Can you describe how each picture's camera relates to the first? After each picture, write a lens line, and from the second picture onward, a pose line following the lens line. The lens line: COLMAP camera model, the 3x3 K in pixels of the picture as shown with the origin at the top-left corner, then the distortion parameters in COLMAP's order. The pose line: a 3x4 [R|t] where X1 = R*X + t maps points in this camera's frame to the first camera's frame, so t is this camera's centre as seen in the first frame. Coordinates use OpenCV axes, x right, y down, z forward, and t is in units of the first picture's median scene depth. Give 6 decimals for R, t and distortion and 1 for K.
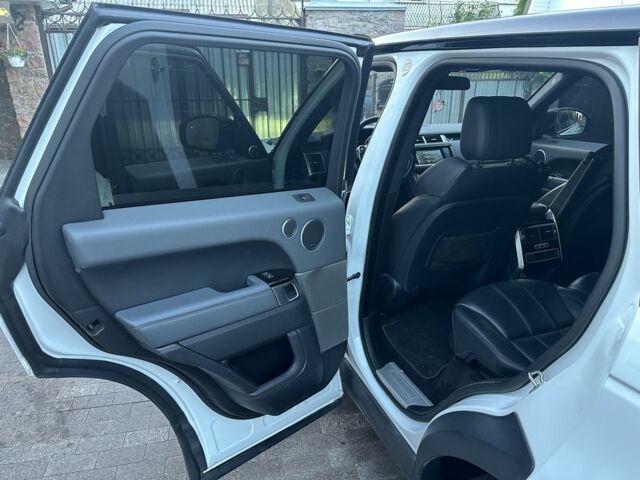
lens RADIAL K [[459.4, 0, 320.0], [0, 459.4, 240.0], [0, 0, 1]] dist [0.029800, -0.002413]
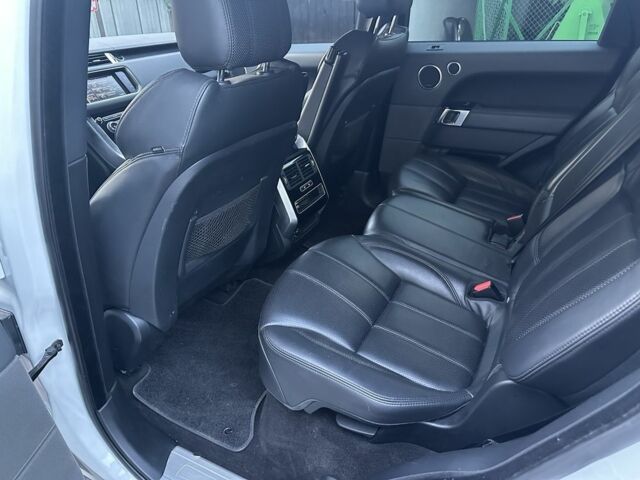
lens RADIAL K [[459.4, 0, 320.0], [0, 459.4, 240.0], [0, 0, 1]] dist [0.029800, -0.002413]
pose [[0.755953, -0.323633, 0.569032, 0.045837], [0.245492, 0.945961, 0.211876, -0.058946], [-0.606852, -0.020475, 0.794551, 0.407824]]
